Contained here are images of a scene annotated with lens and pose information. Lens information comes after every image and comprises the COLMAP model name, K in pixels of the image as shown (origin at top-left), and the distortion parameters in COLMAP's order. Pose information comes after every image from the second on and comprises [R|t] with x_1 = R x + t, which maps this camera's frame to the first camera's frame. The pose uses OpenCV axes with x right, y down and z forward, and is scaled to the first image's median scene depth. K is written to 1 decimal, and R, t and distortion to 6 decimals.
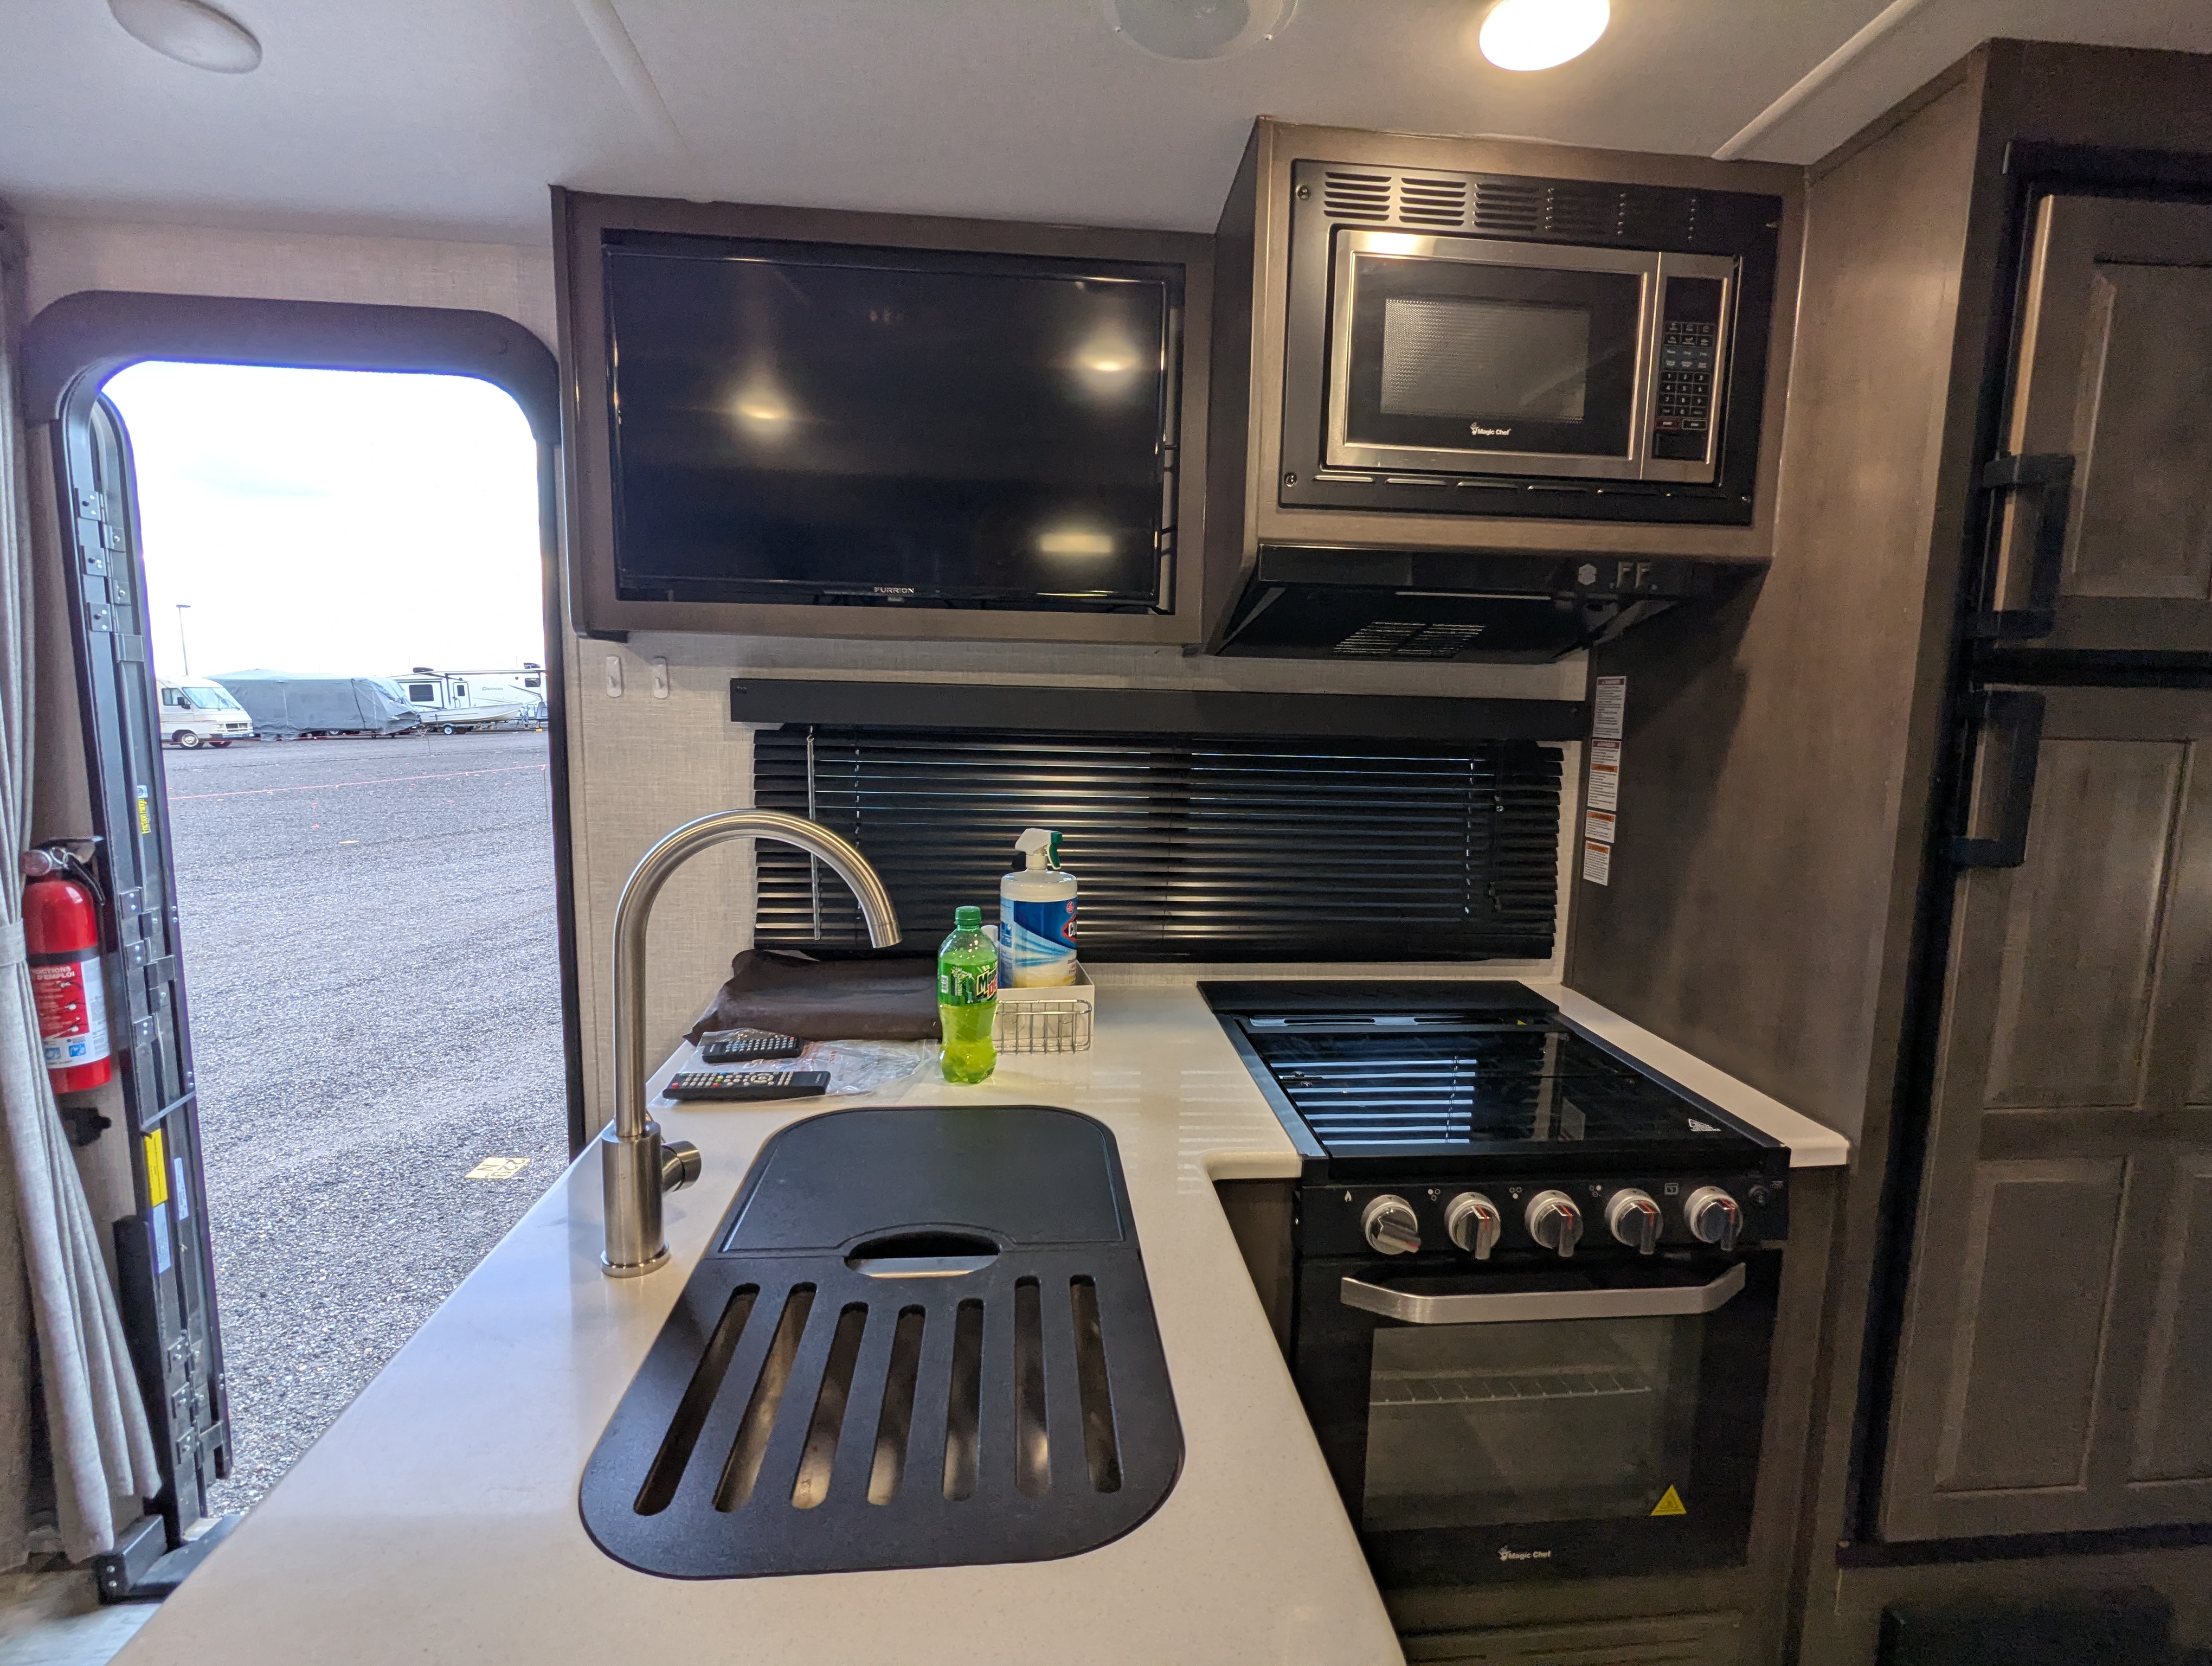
lens RADIAL K [[1047.9, 0, 1112.9], [0, 1047.9, 832.4], [0, 0, 1]] dist [-0.000785, 0.001378]
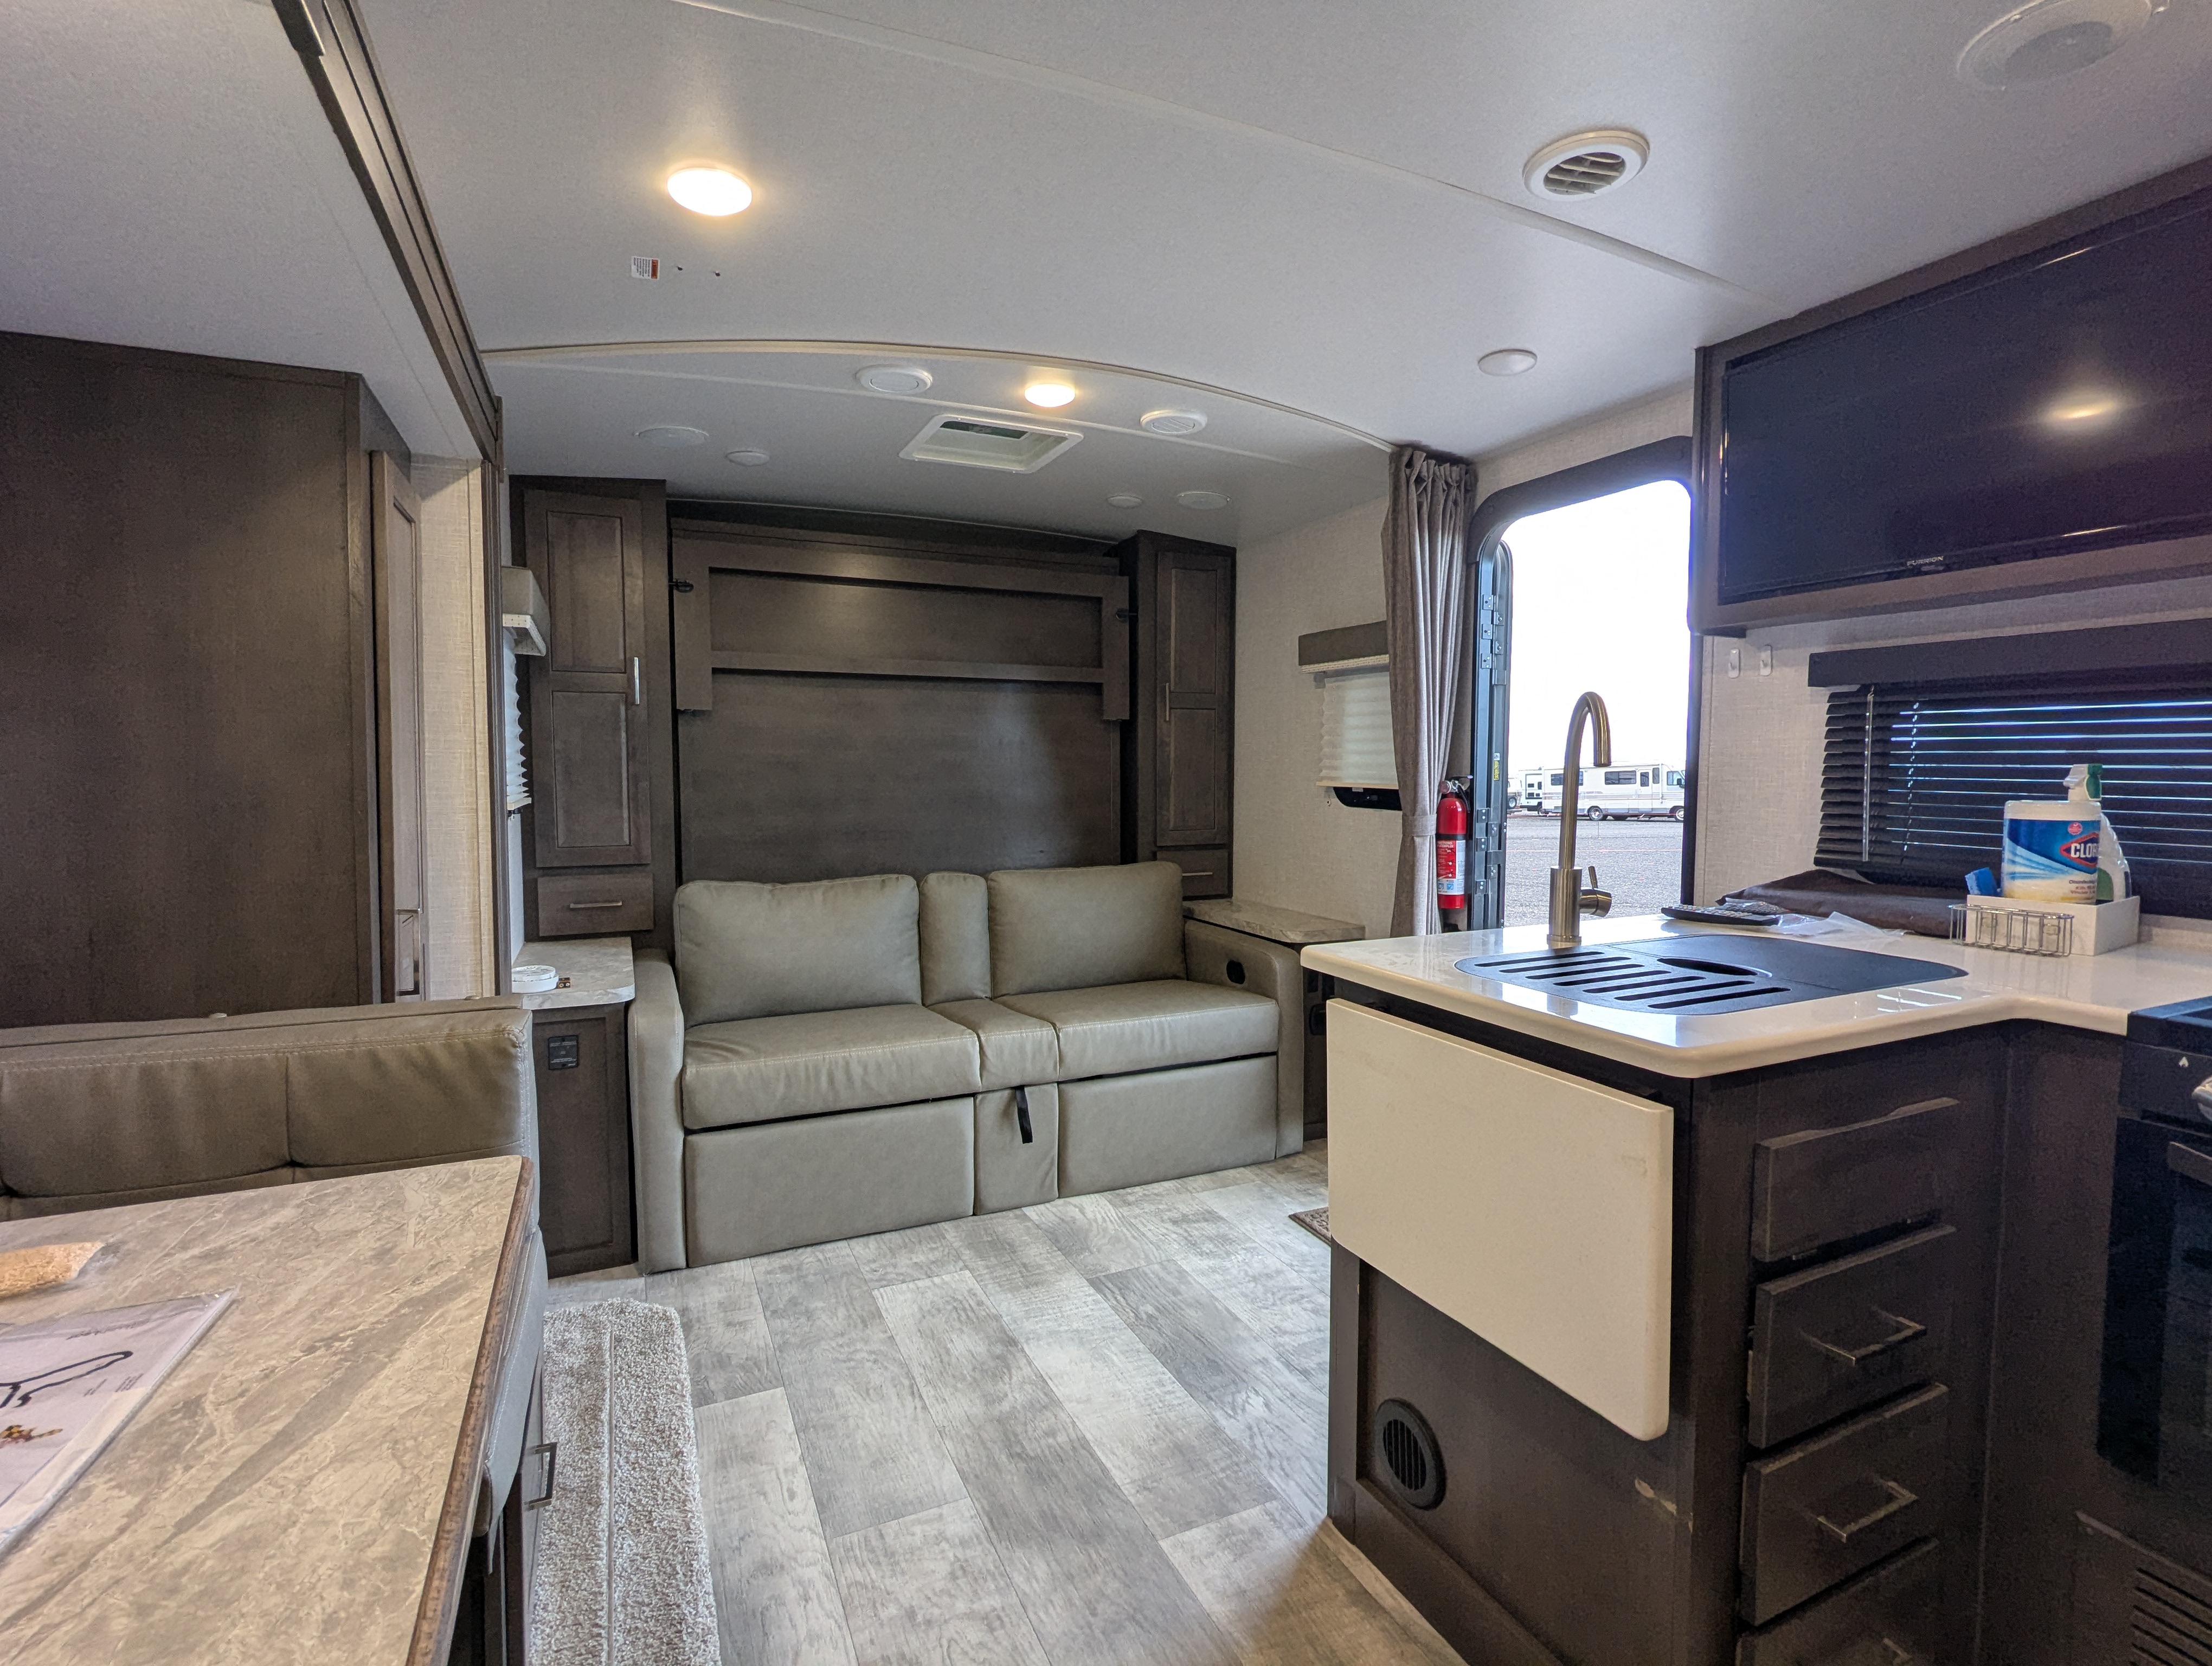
lens RADIAL K [[1047.9, 0, 1100.5], [0, 1047.9, 834.9], [0, 0, 1]] dist [-0.000785, 0.001378]
pose [[0.331895, 0.041965, -0.942383, 0.620577], [-0.116477, 0.993188, 0.003205, 0.187862], [0.936098, 0.108702, 0.334522, -0.258061]]
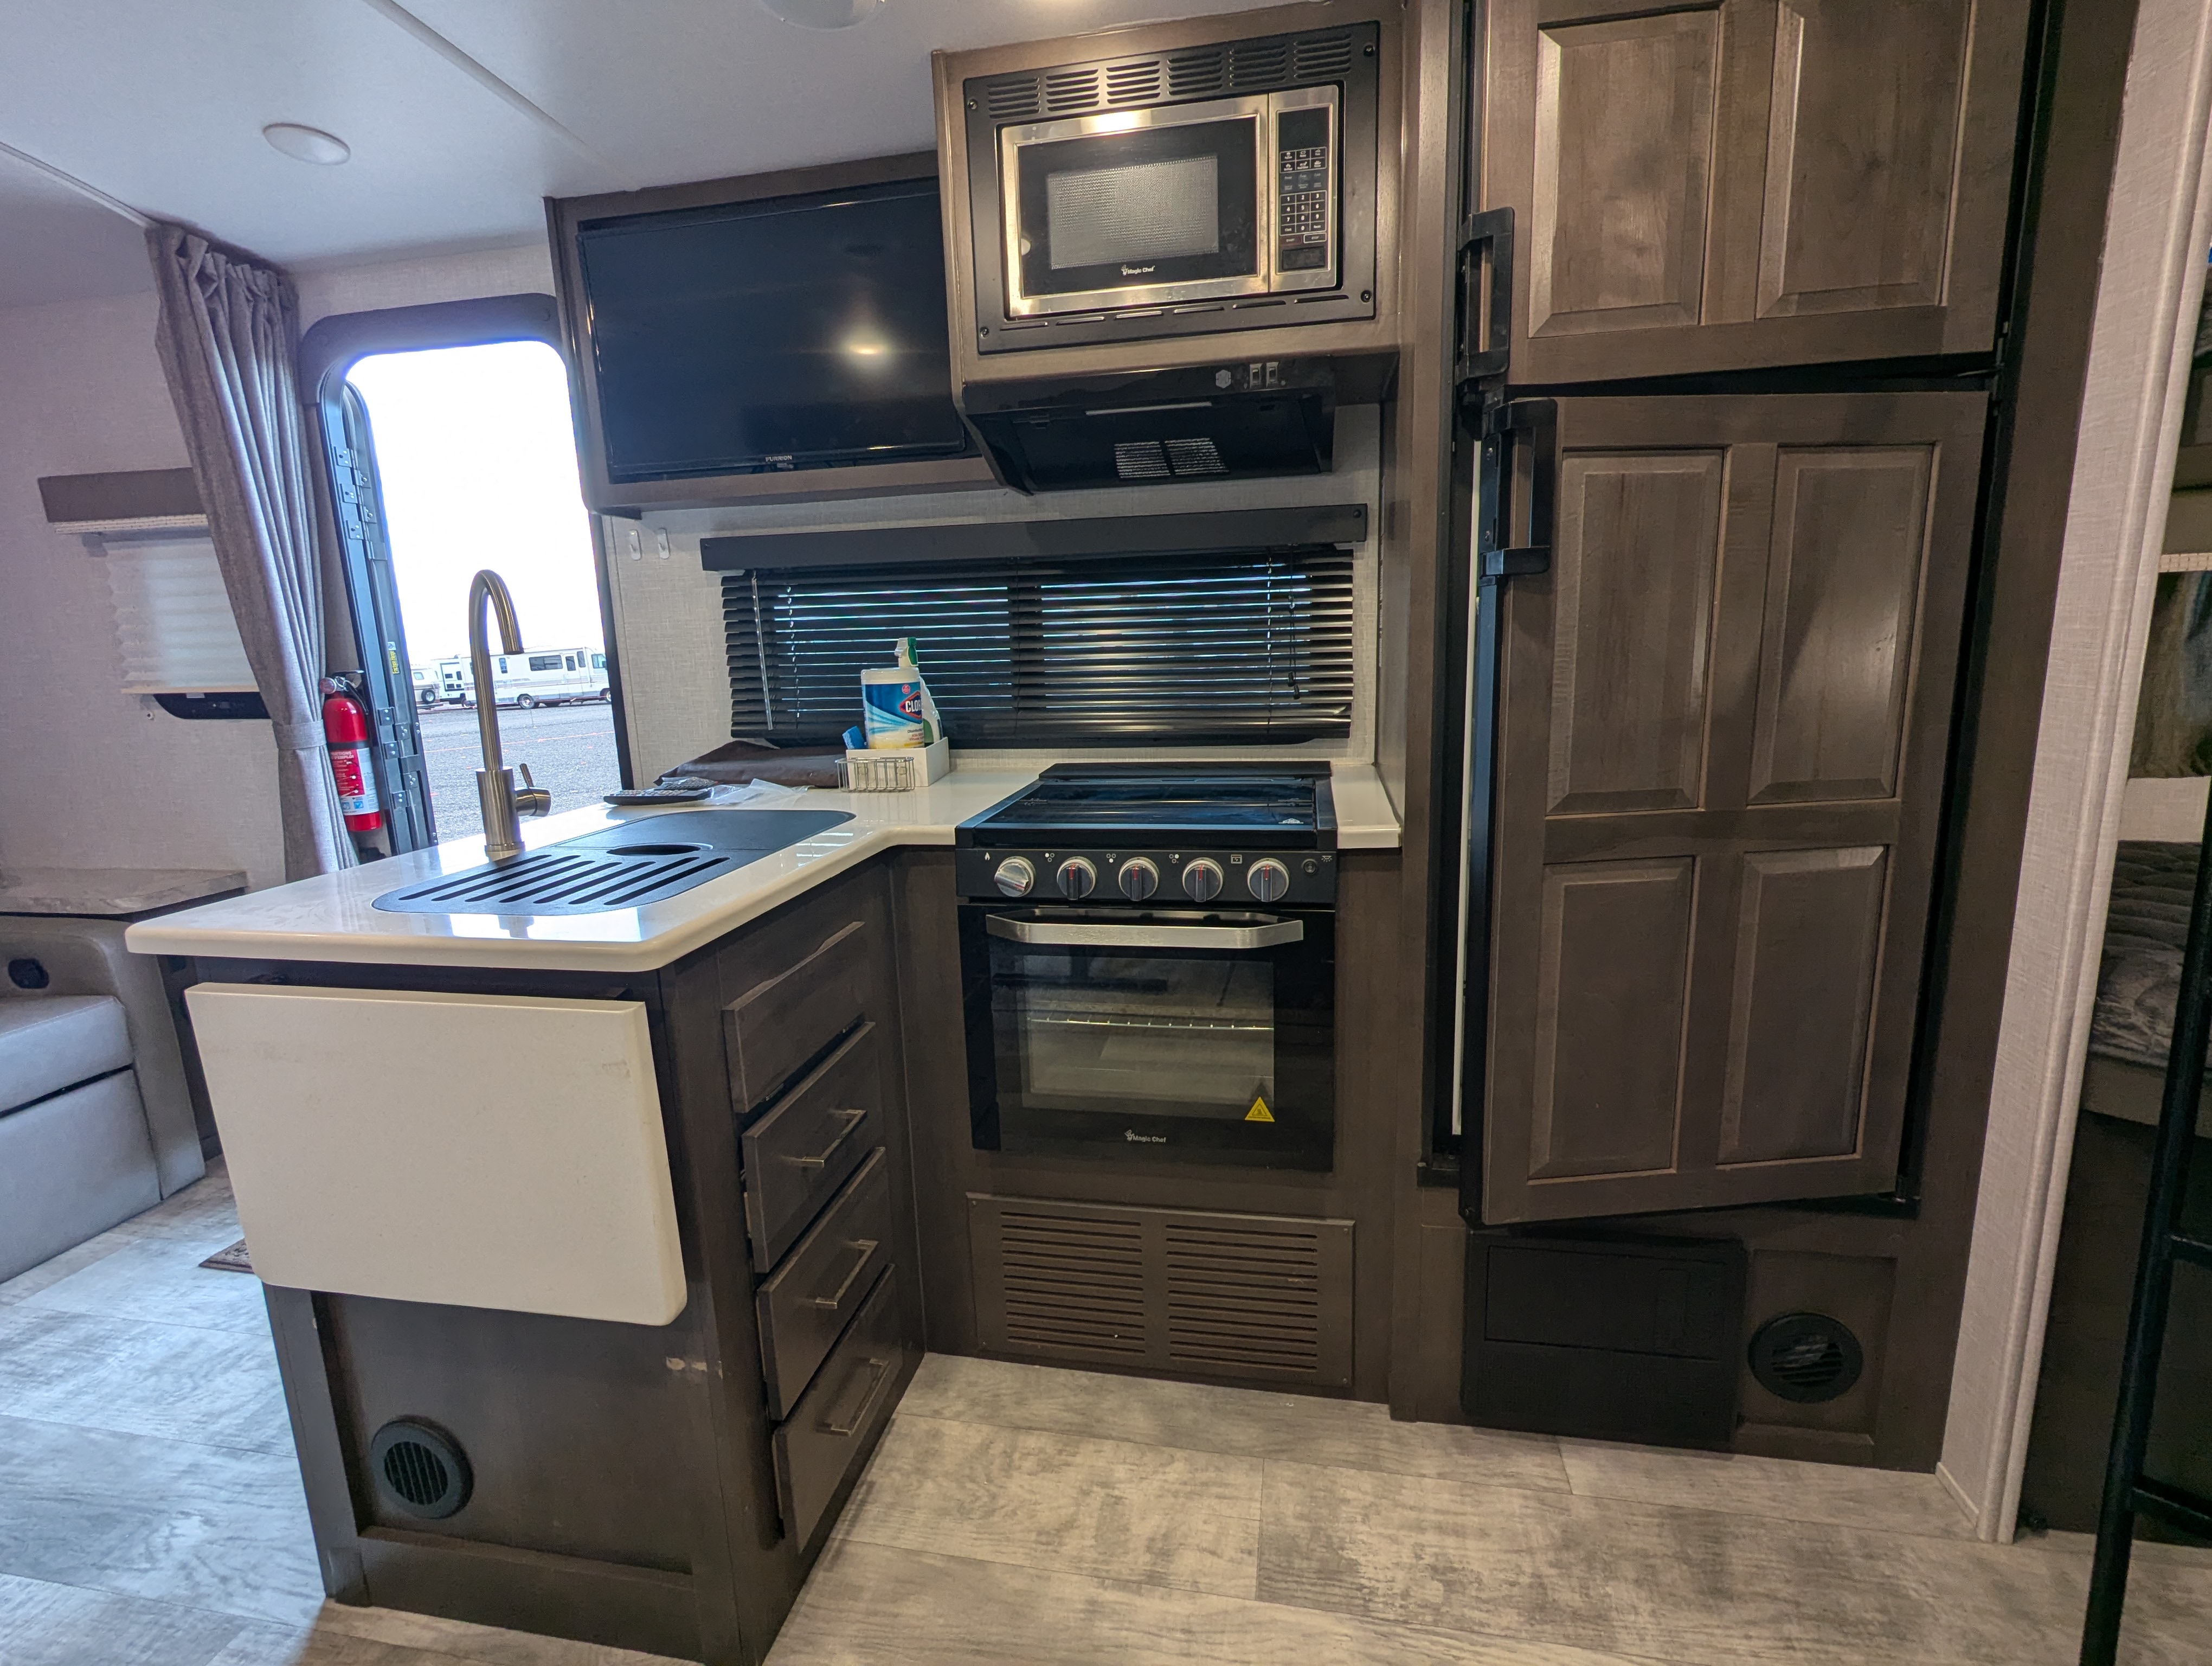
lens RADIAL K [[1047.9, 0, 1099.9], [0, 1047.9, 833.6], [0, 0, 1]] dist [-0.000785, 0.001378]
pose [[0.956502, 0.001598, -0.291722, 0.582589], [0.016646, 0.998057, 0.060047, 0.179328], [0.291251, -0.062292, 0.954617, -0.208961]]
